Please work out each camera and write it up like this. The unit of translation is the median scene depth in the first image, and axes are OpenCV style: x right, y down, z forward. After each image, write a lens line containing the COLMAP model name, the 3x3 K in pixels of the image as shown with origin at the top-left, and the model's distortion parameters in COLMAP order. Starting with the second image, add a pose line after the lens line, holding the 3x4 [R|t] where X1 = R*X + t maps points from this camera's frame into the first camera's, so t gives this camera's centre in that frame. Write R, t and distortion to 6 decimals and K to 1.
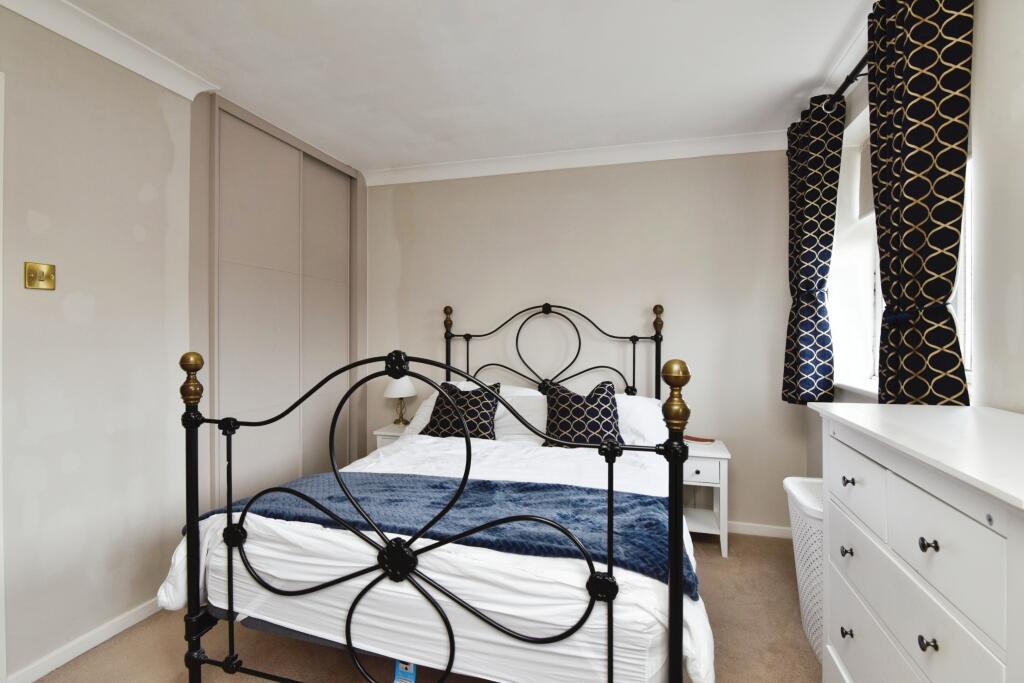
lens RADIAL K [[481.9, 0, 512.0], [0, 481.9, 341.5], [0, 0, 1]] dist [-0.004172, -0.007711]
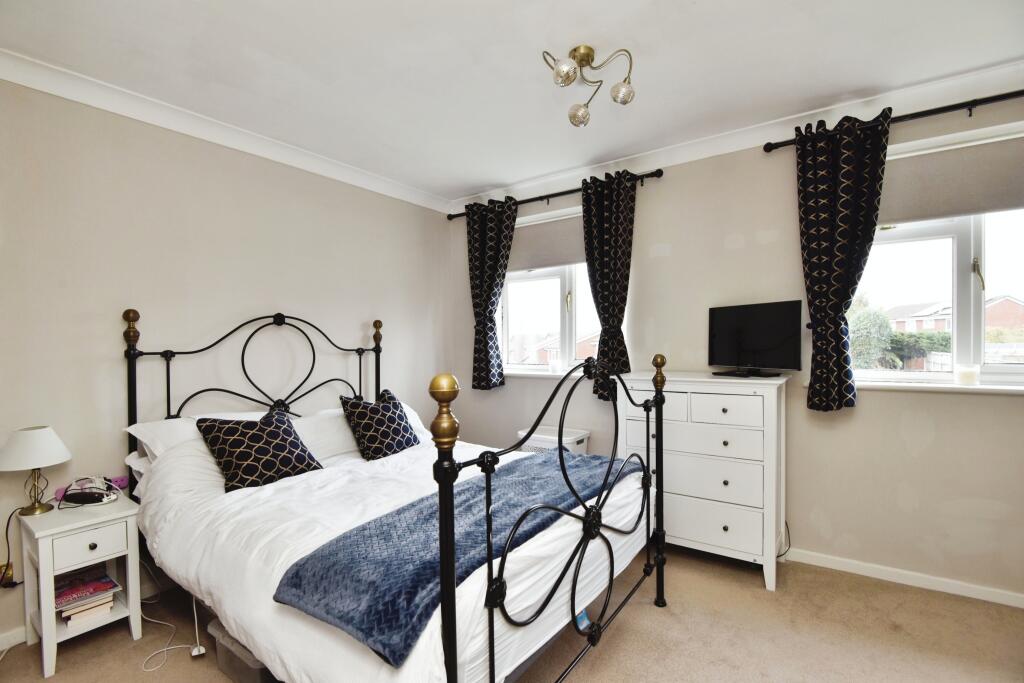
lens RADIAL K [[481.9, 0, 512.0], [0, 481.9, 341.5], [0, 0, 1]] dist [-0.004172, -0.007711]
pose [[0.327033, -0.007810, 0.944981, -0.659444], [0.030490, 0.999532, -0.002291, -0.013613], [-0.944521, 0.029561, 0.327118, 0.334929]]
